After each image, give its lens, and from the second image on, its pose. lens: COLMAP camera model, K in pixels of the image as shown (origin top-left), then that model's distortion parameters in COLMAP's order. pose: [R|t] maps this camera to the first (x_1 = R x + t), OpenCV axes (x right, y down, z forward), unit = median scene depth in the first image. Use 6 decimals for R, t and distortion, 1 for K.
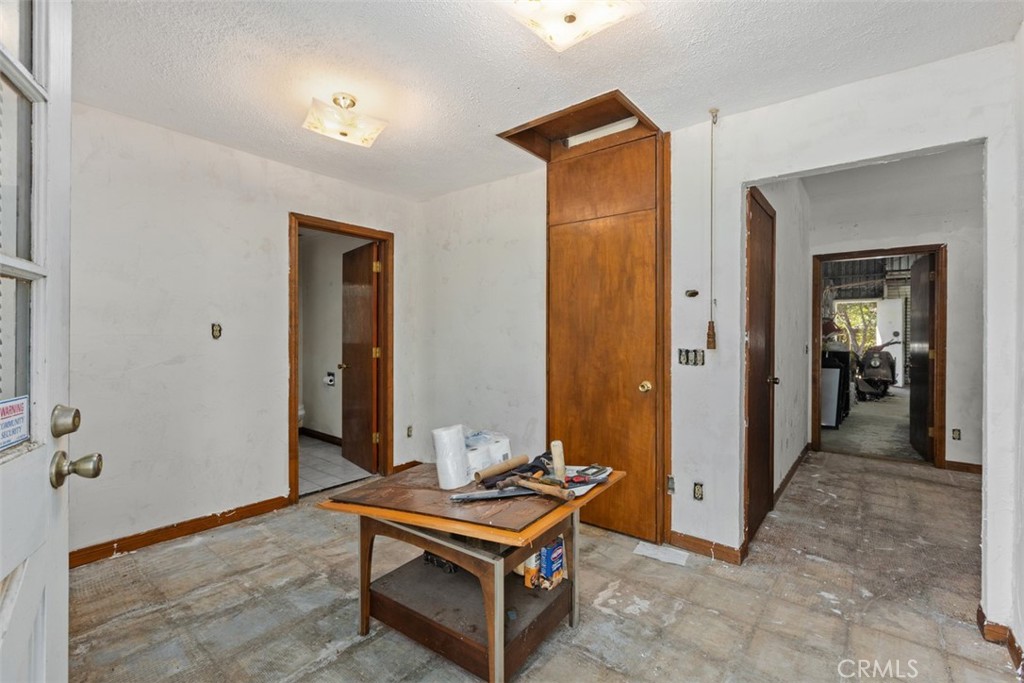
lens RADIAL K [[453.8, 0, 511.7], [0, 453.8, 337.3], [0, 0, 1]] dist [-0.001859, -0.000459]
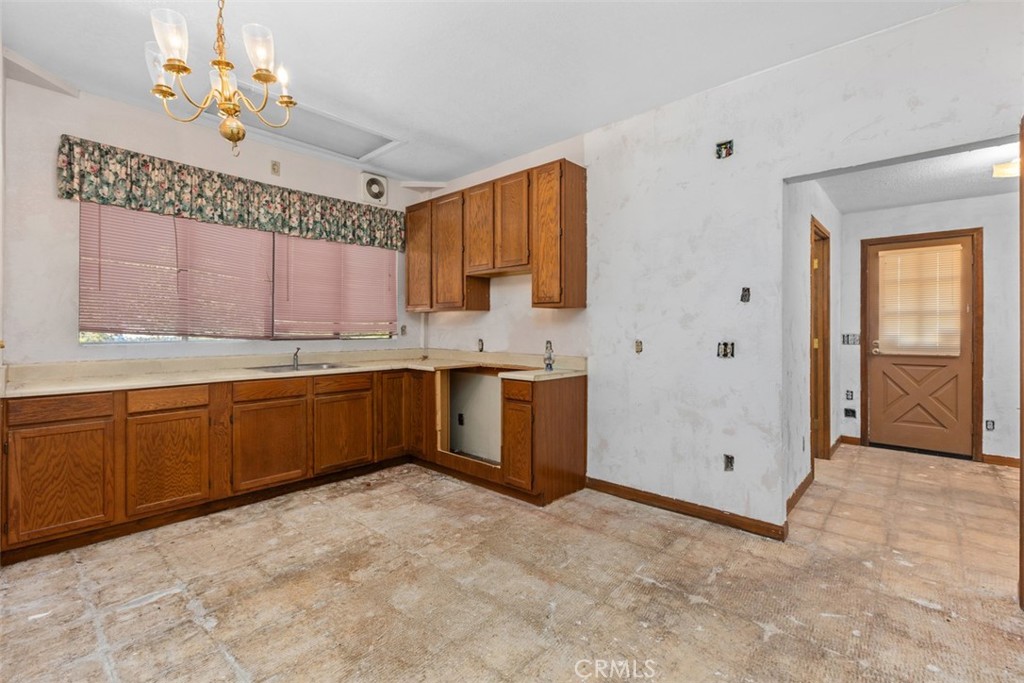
lens RADIAL K [[453.8, 0, 512.0], [0, 453.8, 336.0], [0, 0, 1]] dist [-0.001859, -0.000459]
pose [[-0.998211, -0.006160, 0.059468, 1.354217], [-0.004920, 0.999768, 0.020965, 0.005022], [-0.059583, 0.020634, -0.998010, 1.824757]]
